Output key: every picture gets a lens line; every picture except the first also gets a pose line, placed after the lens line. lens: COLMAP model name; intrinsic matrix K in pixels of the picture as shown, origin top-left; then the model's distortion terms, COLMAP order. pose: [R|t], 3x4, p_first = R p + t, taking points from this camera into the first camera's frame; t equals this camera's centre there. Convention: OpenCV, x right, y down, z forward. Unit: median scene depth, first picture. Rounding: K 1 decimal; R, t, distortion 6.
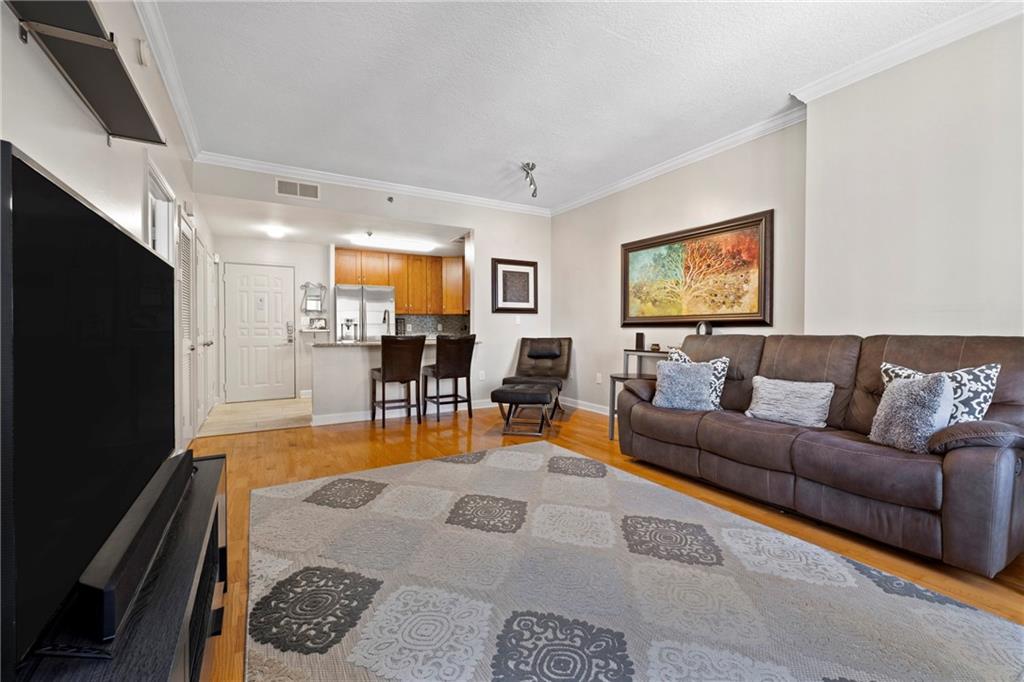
lens RADIAL K [[427.5, 0, 507.1], [0, 427.5, 335.1], [0, 0, 1]] dist [0.000764, 0.000175]
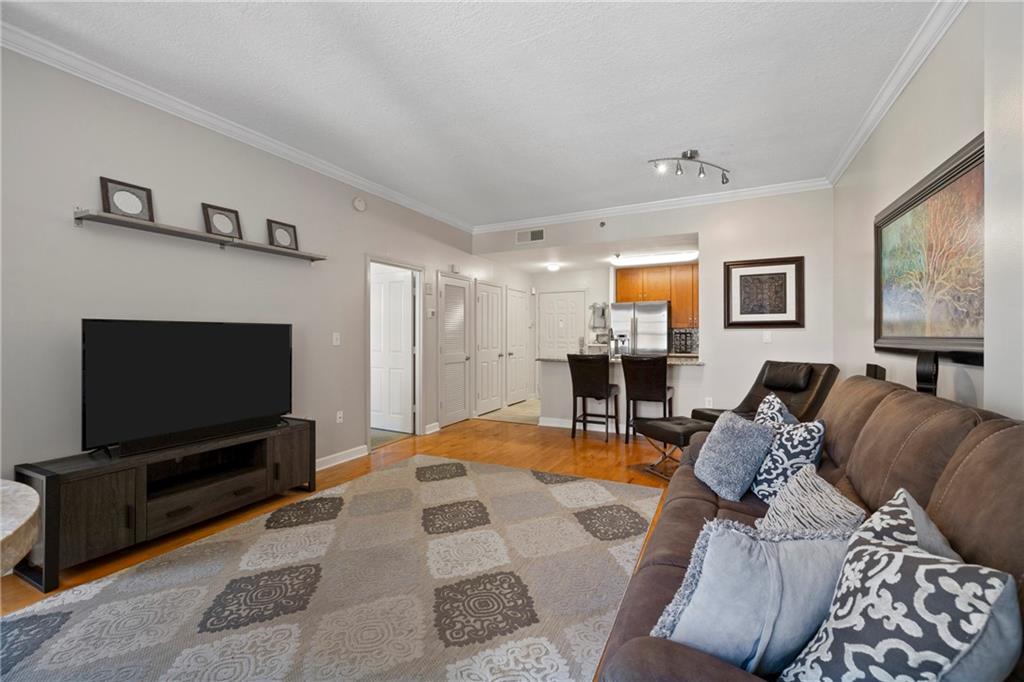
lens RADIAL K [[426.3, 0, 510.4], [0, 426.3, 336.9], [0, 0, 1]] dist [-0.000393, 0.000024]
pose [[0.551162, 0.002107, -0.834396, 0.664526], [-0.009592, 0.999947, -0.003811, -0.045551], [0.834343, 0.010104, 0.551153, 0.320648]]
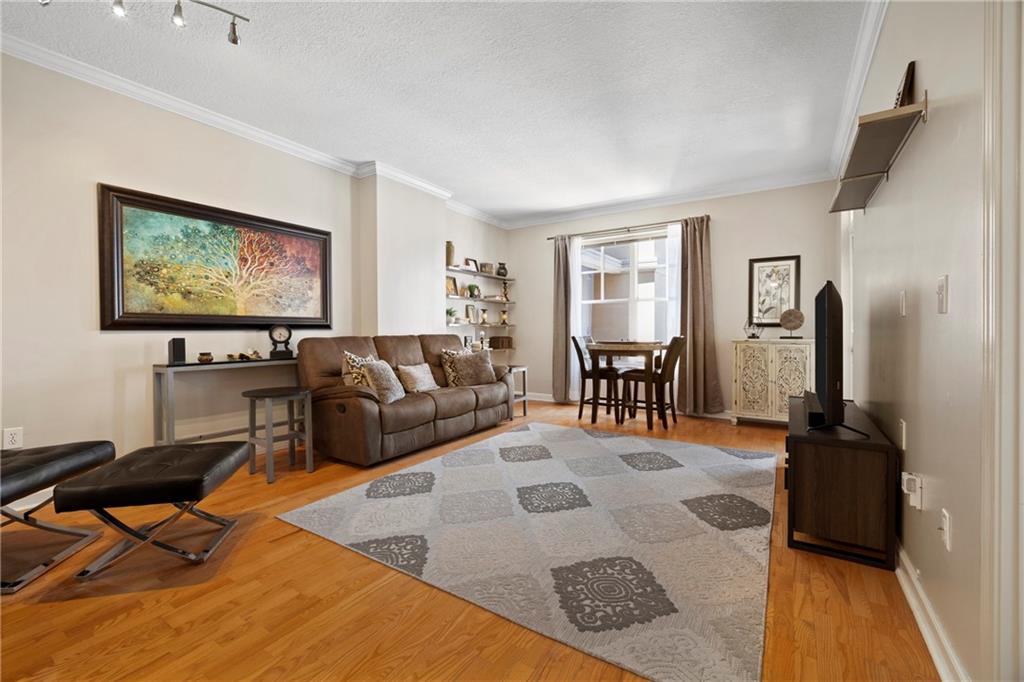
lens RADIAL K [[427.5, 0, 507.1], [0, 427.5, 335.1], [0, 0, 1]] dist [0.000764, 0.000175]
pose [[-0.443851, -0.007360, 0.896070, -0.650822], [0.016950, 0.999718, 0.016607, -0.015816], [-0.895940, 0.022560, -0.443601, 1.052965]]
